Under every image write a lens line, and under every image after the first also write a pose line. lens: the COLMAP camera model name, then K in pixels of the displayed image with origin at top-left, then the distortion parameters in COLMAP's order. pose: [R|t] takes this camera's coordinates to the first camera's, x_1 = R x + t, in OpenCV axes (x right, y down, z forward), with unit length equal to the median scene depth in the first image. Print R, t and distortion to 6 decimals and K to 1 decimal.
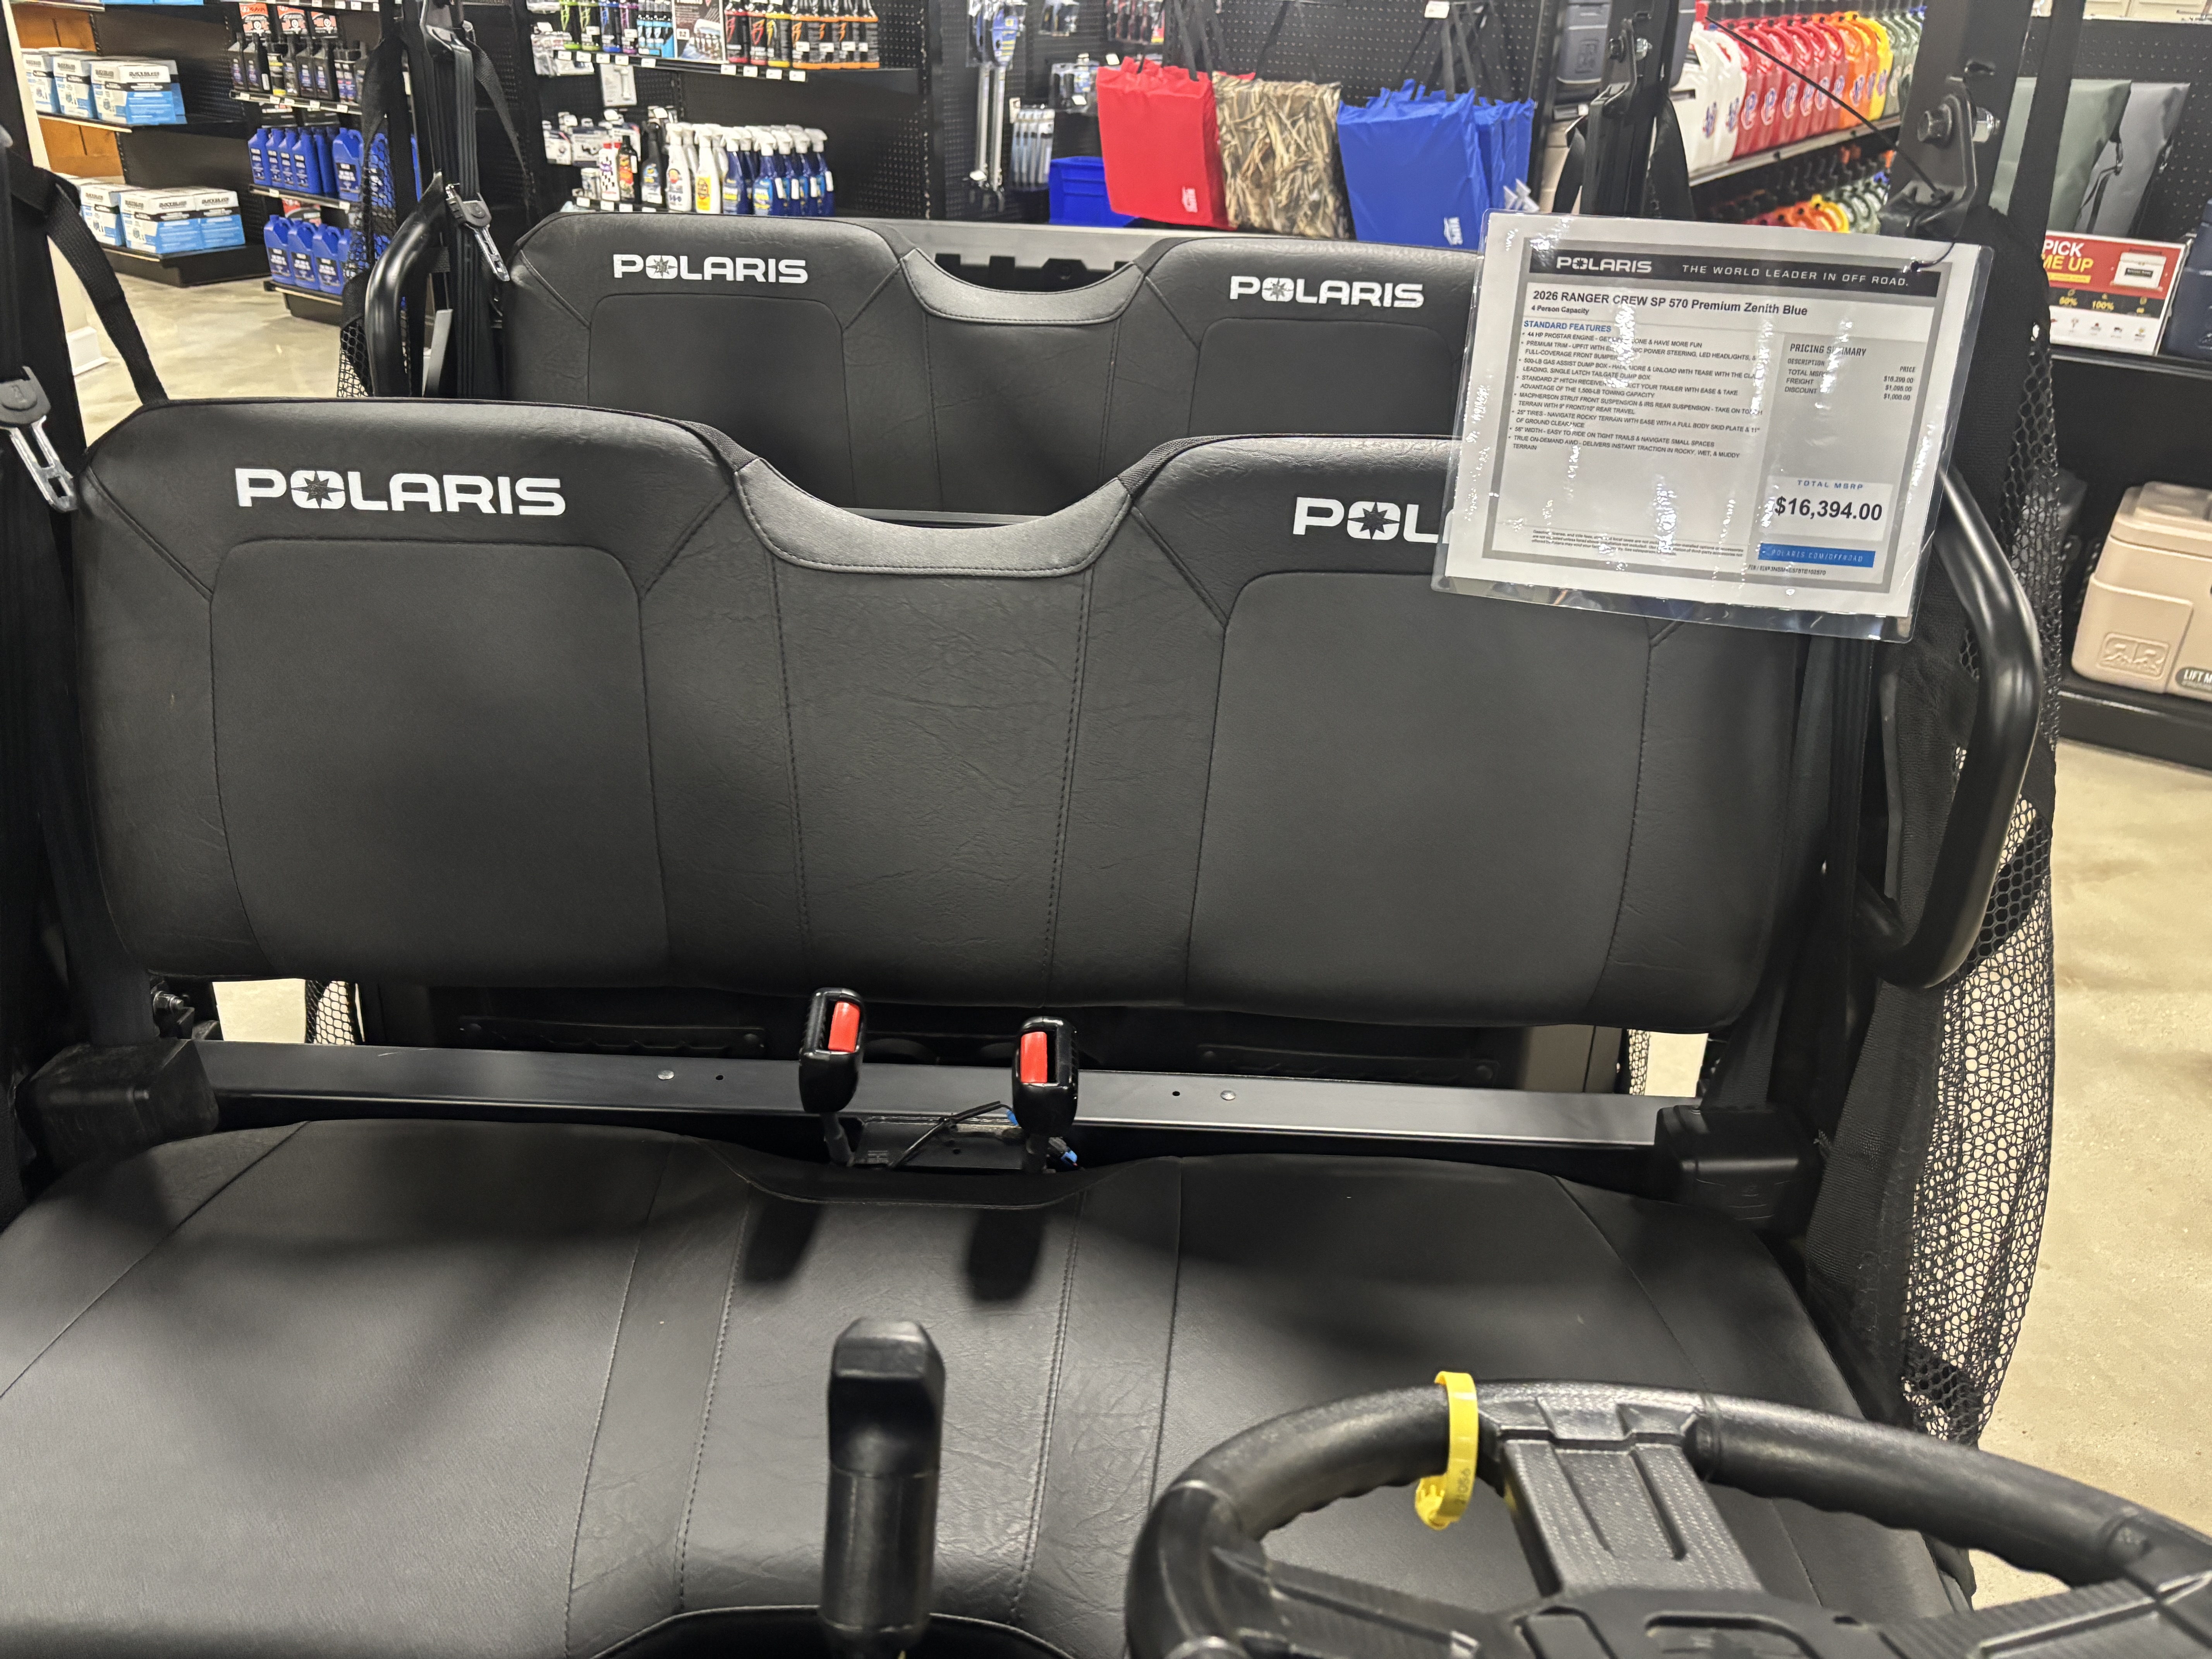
lens RADIAL K [[1135.6, 0, 1166.6], [0, 1135.6, 551.8], [0, 0, 1]] dist [0.039584, -0.037742]
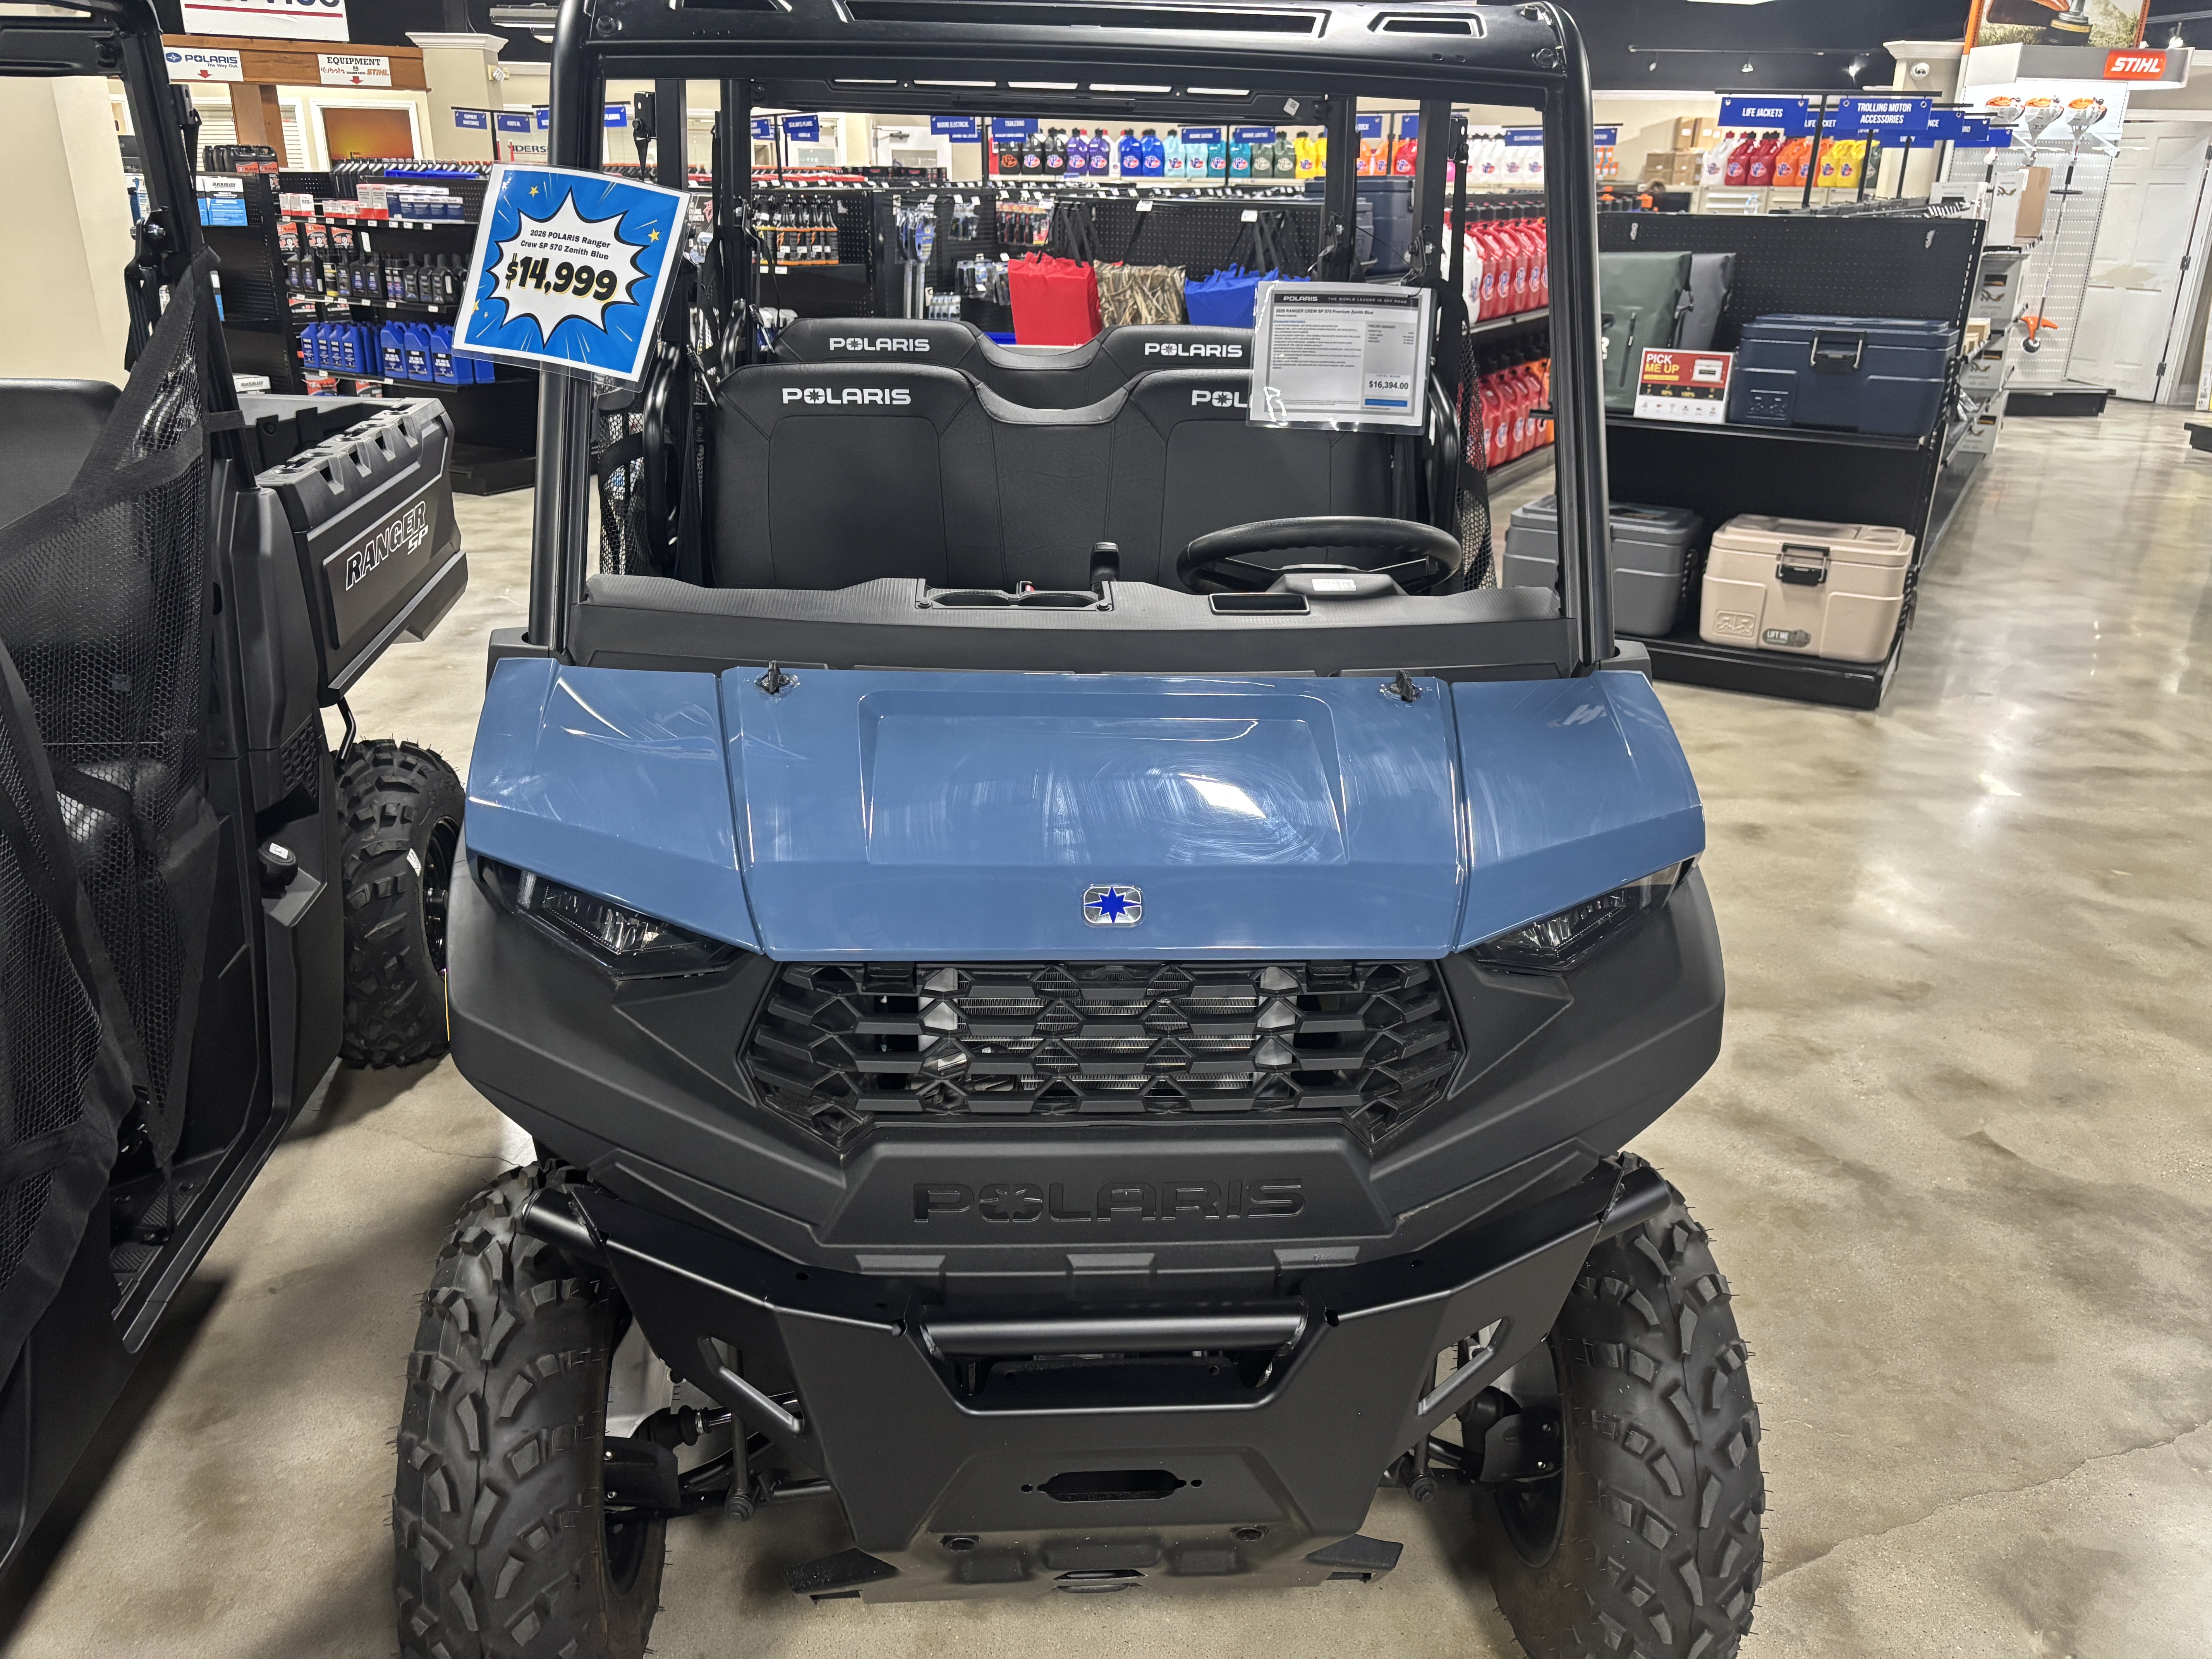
lens RADIAL K [[1673.4, 0, 1055.1], [0, 1673.4, 825.8], [0, 0, 1]] dist [0.008292, -0.003613]
pose [[0.996357, -0.040752, 0.074917, -0.188745], [0.048144, 0.993856, -0.099666, 0.469612], [-0.070395, 0.102910, 0.992197, -0.958914]]
